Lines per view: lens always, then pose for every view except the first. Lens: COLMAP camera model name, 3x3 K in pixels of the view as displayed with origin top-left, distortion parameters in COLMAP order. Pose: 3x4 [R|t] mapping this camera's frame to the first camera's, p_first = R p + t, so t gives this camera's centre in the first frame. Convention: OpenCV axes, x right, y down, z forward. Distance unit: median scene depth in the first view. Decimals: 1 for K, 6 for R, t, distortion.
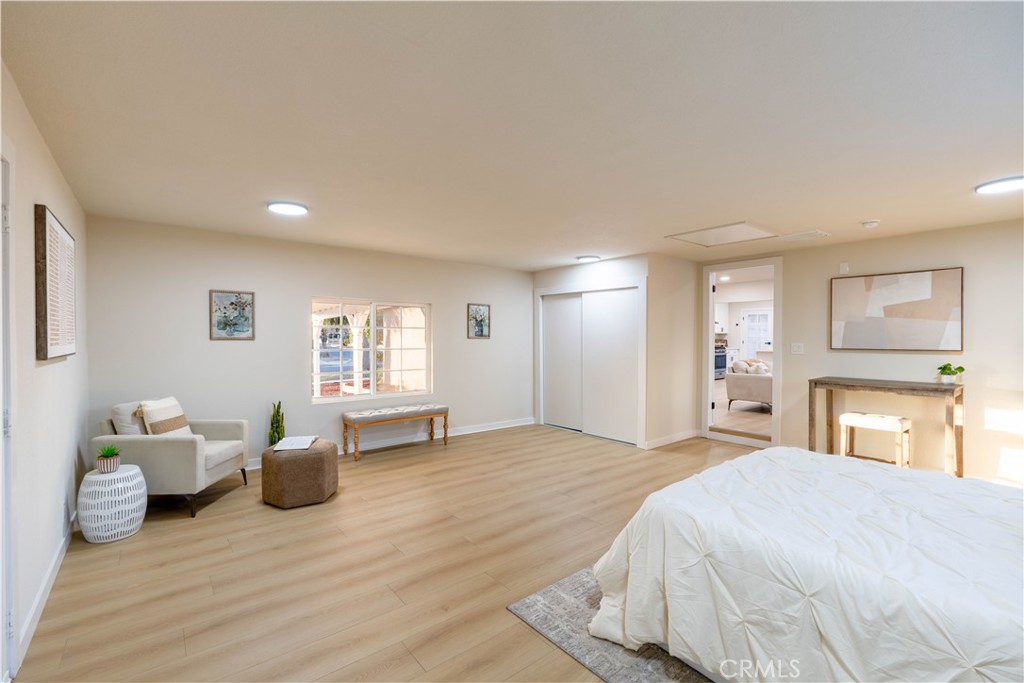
lens RADIAL K [[448.1, 0, 510.6], [0, 448.1, 340.2], [0, 0, 1]] dist [-0.005961, 0.000164]
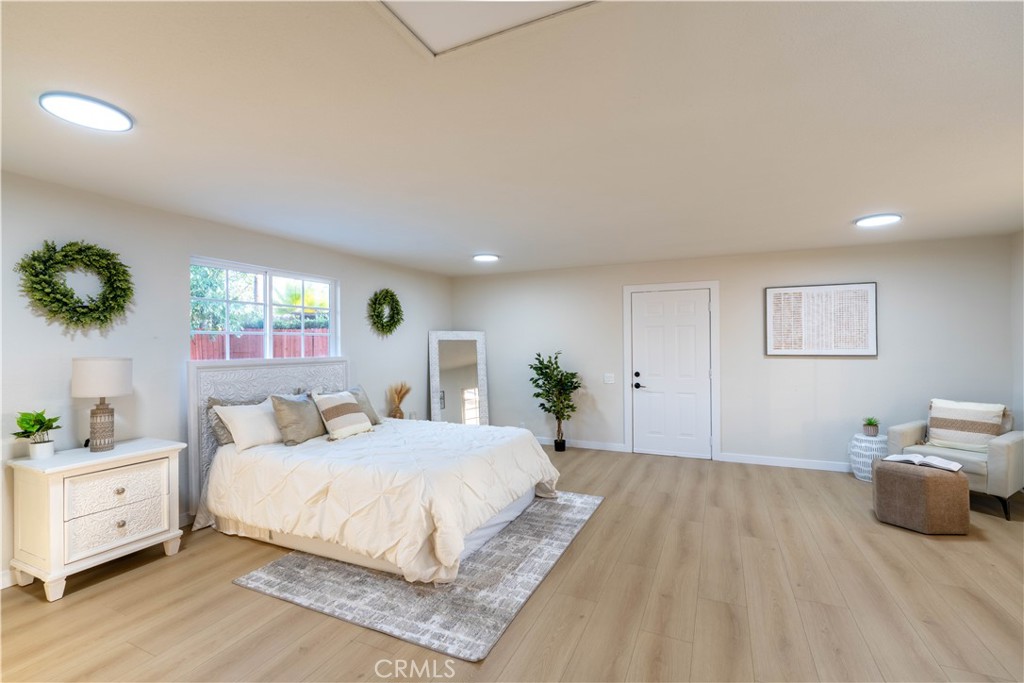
lens RADIAL K [[448.1, 0, 513.3], [0, 448.1, 341.3], [0, 0, 1]] dist [-0.005961, 0.000164]
pose [[-0.896456, 0.002653, -0.443125, 0.749540], [0.006152, 0.999960, -0.006458, -0.013550], [0.443090, -0.008516, -0.896437, 1.648035]]
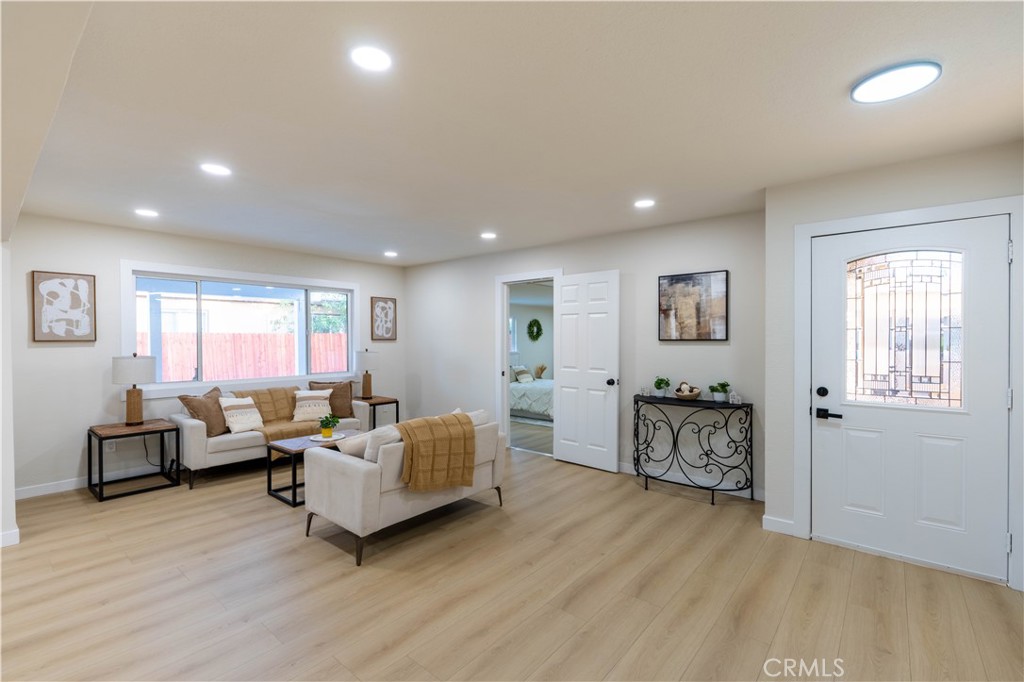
lens RADIAL K [[448.1, 0, 521.8], [0, 448.1, 339.8], [0, 0, 1]] dist [-0.005961, 0.000164]
pose [[-0.978778, -0.000883, -0.204922, 1.211363], [-0.001486, 0.999995, 0.002789, -0.067778], [0.204919, 0.003035, -0.978774, 3.200136]]
